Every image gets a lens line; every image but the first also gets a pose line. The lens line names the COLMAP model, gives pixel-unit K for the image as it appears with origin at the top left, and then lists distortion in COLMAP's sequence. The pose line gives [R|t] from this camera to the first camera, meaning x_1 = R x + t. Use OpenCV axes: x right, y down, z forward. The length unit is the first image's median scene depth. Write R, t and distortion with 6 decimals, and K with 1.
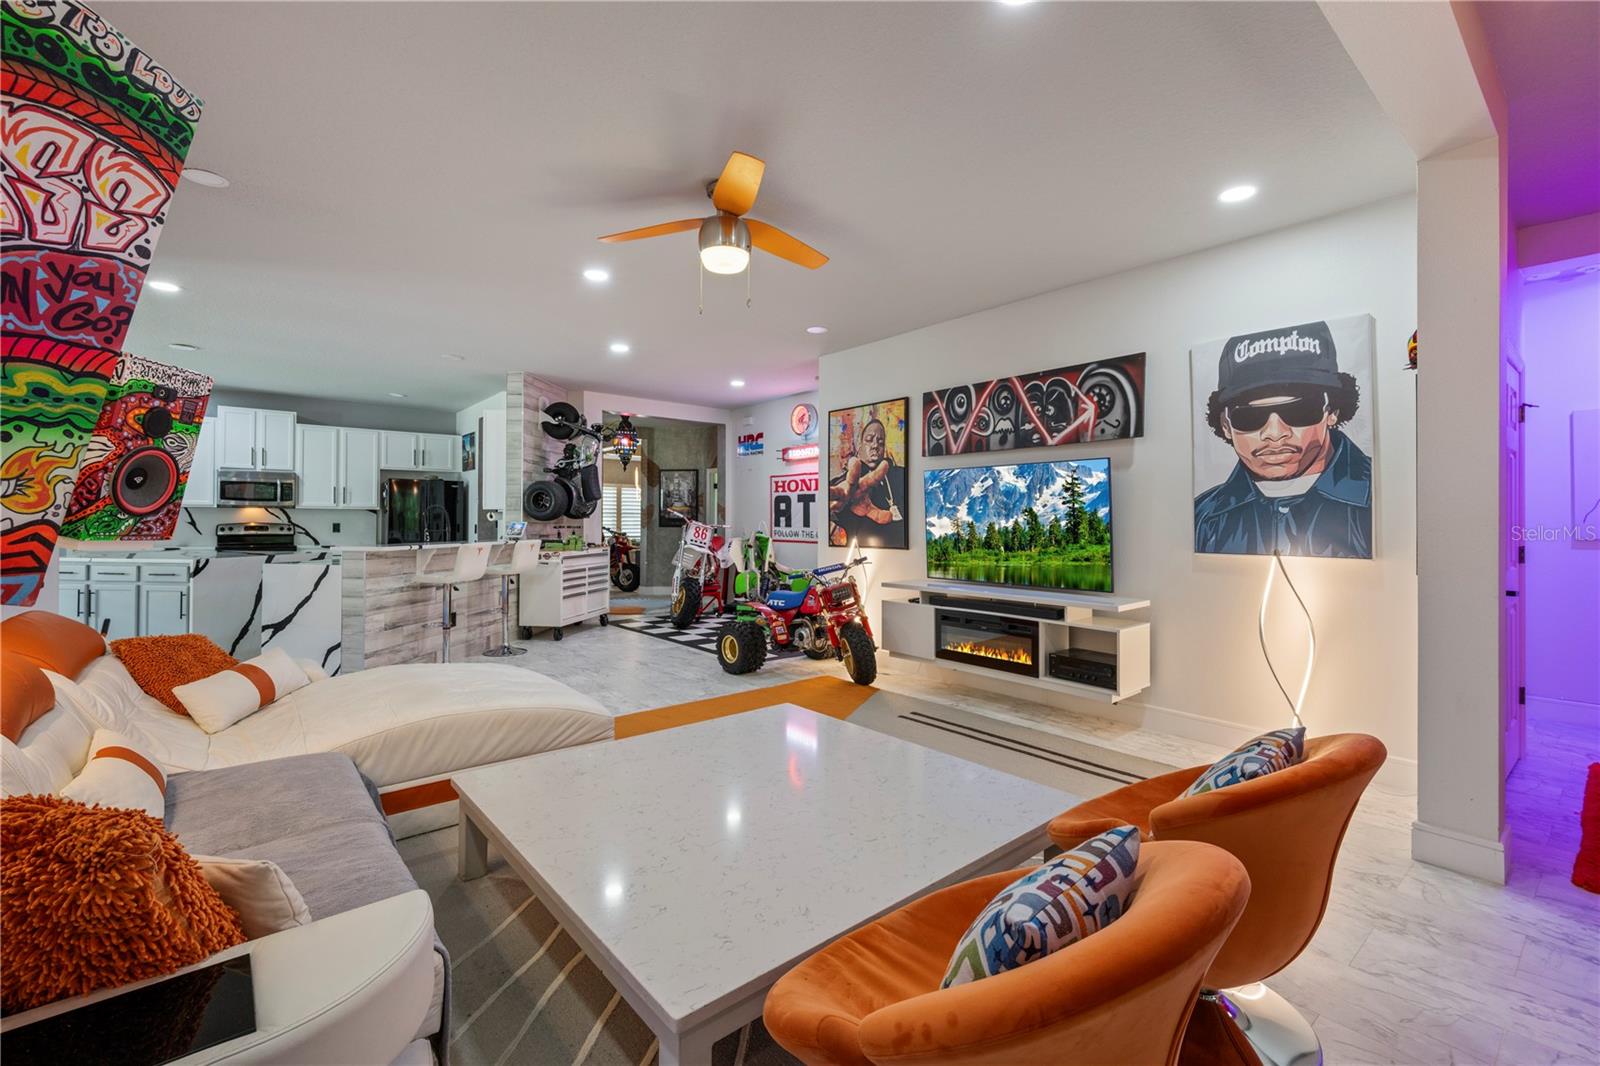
lens RADIAL K [[684.3, 0, 802.7], [0, 684.3, 516.8], [0, 0, 1]] dist [-0.002673, -0.000857]
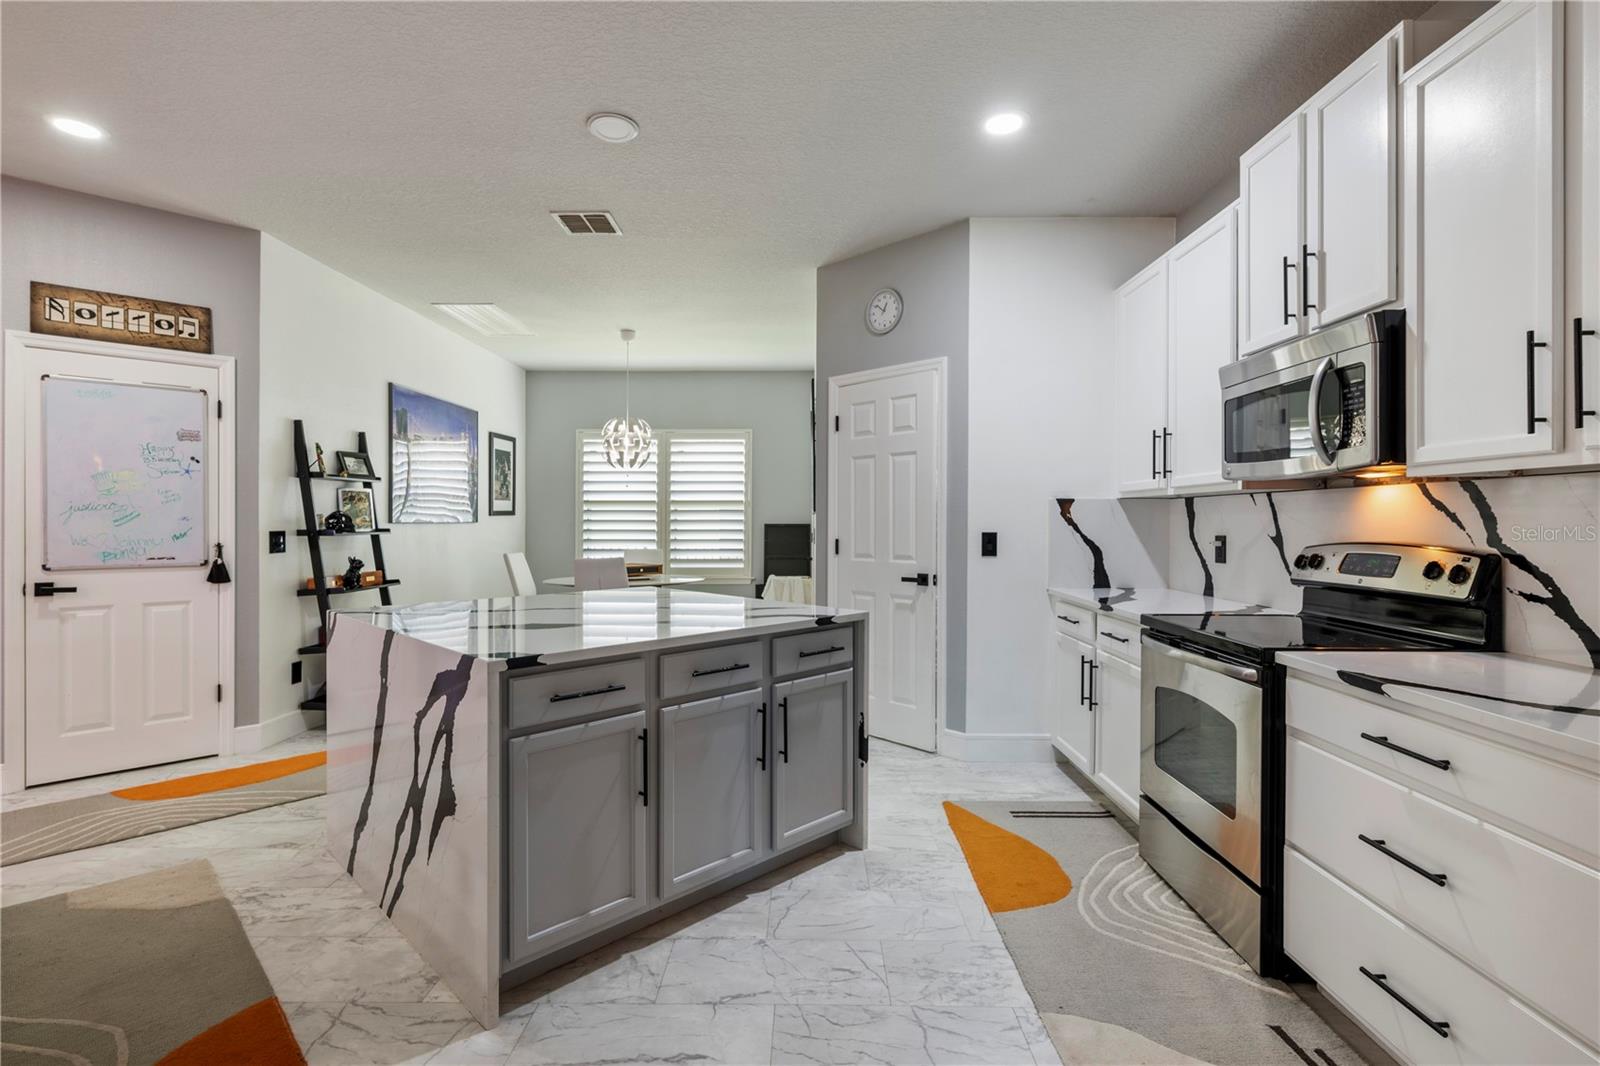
lens RADIAL K [[764.2, 0, 796.0], [0, 764.2, 523.3], [0, 0, 1]] dist [0.000507, 0.001142]
pose [[-0.645344, -0.004501, -0.763879, -0.651415], [-0.000447, 0.999985, -0.005515, 0.004742], [0.763892, -0.003217, -0.645336, 1.485113]]
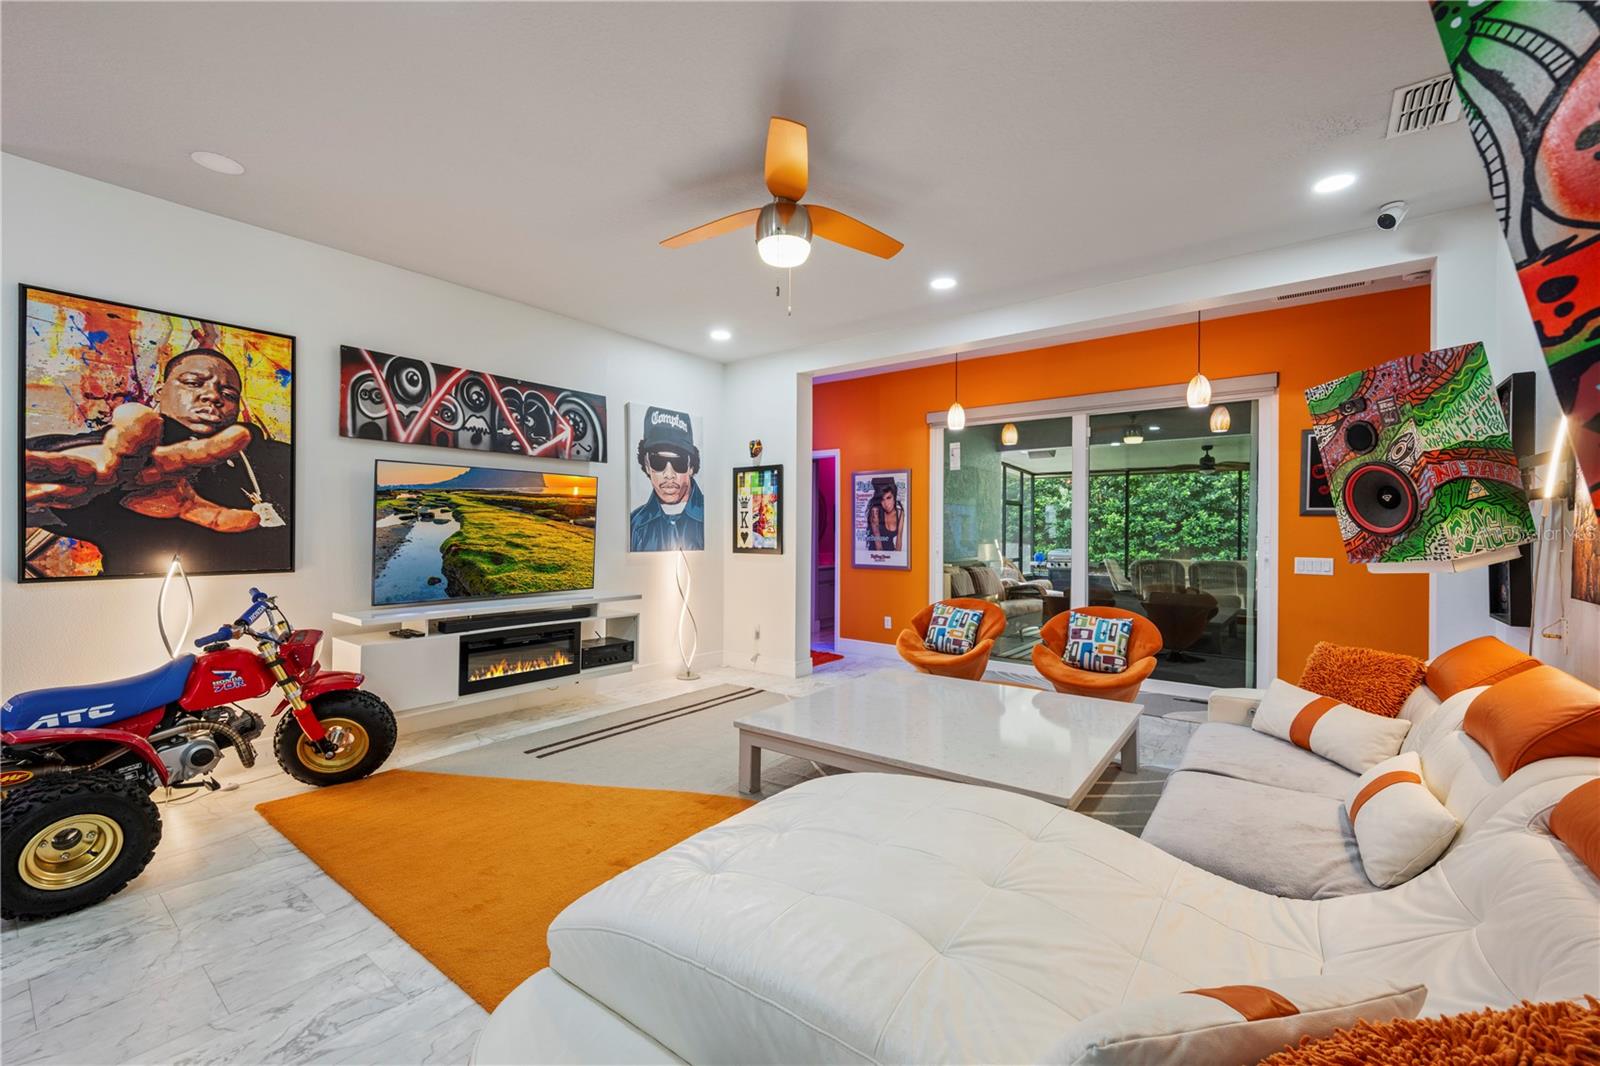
lens RADIAL K [[657.9, 0, 800.4], [0, 657.9, 531.7], [0, 0, 1]] dist [-0.001842, -0.000426]
pose [[-0.223069, -0.006817, 0.974779, -0.539892], [-0.014667, 0.999886, 0.003636, 0.000552], [-0.974692, -0.013486, -0.223143, 0.639158]]
